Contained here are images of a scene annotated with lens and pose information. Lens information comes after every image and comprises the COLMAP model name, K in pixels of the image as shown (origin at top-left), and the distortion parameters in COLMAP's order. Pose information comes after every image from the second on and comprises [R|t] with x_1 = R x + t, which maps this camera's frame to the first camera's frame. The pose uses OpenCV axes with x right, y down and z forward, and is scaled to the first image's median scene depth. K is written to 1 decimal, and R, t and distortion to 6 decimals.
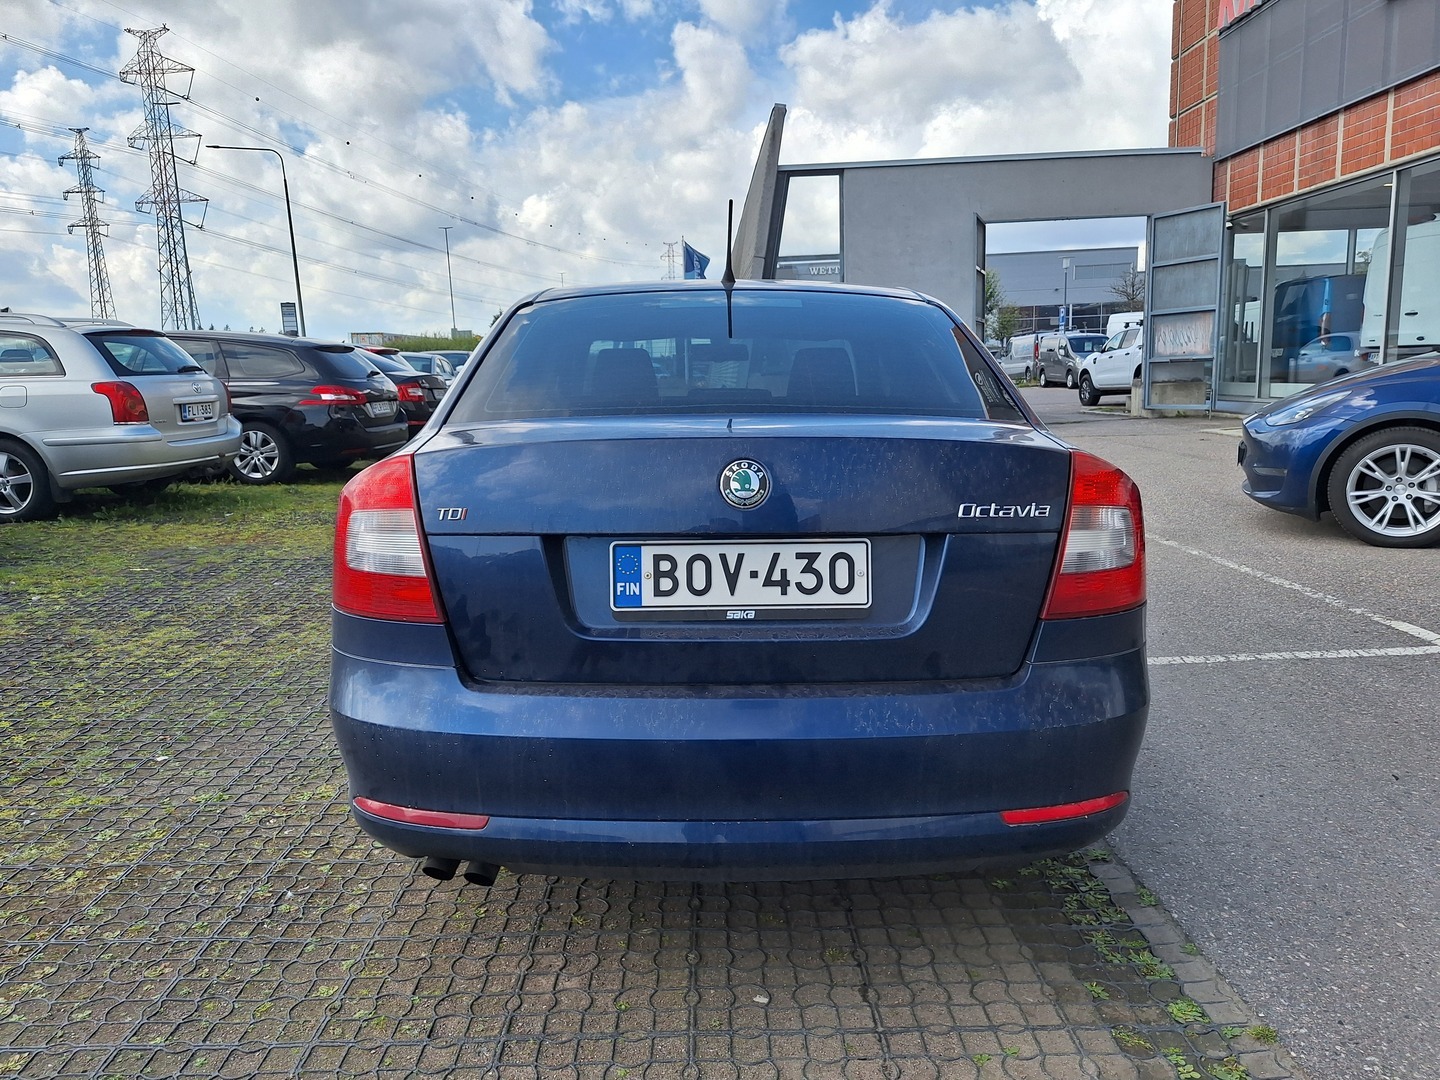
lens RADIAL K [[1014.4, 0, 773.7], [0, 1014.4, 543.3], [0, 0, 1]] dist [0.029417, -0.025384]
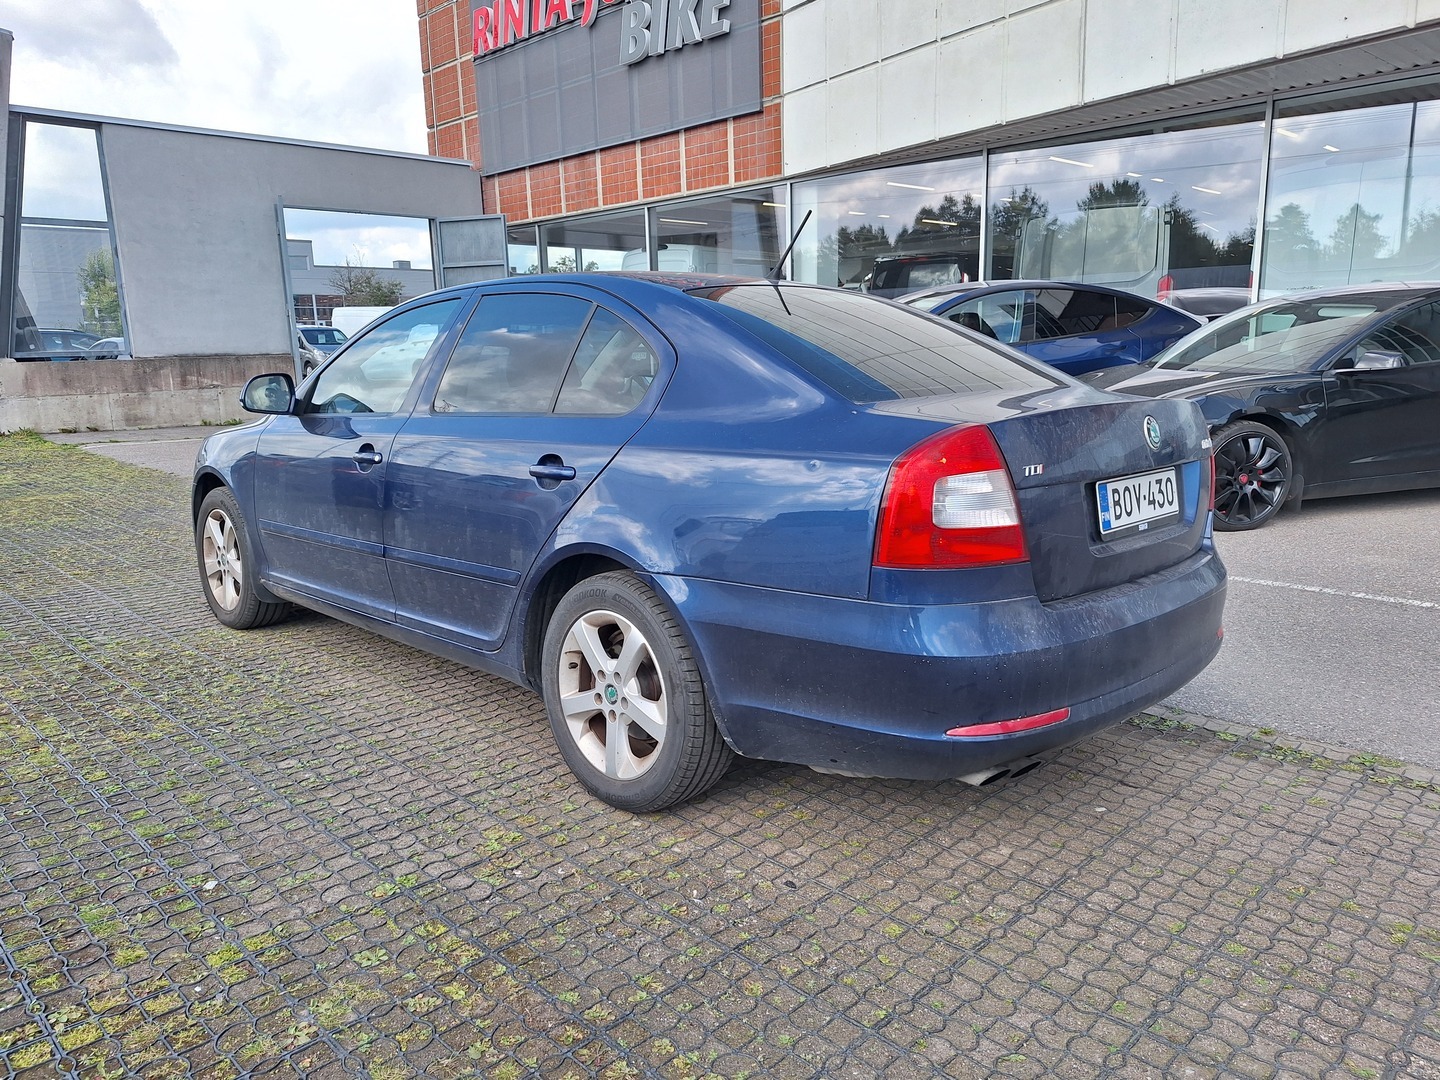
lens RADIAL K [[986.3, 0, 718.7], [0, 986.3, 537.6], [0, 0, 1]] dist [0.084505, -0.088030]
pose [[0.714654, -0.115964, 0.689799, -0.195038], [0.113357, 0.992326, 0.049381, -0.006947], [-0.690232, 0.042903, 0.722315, 0.054660]]
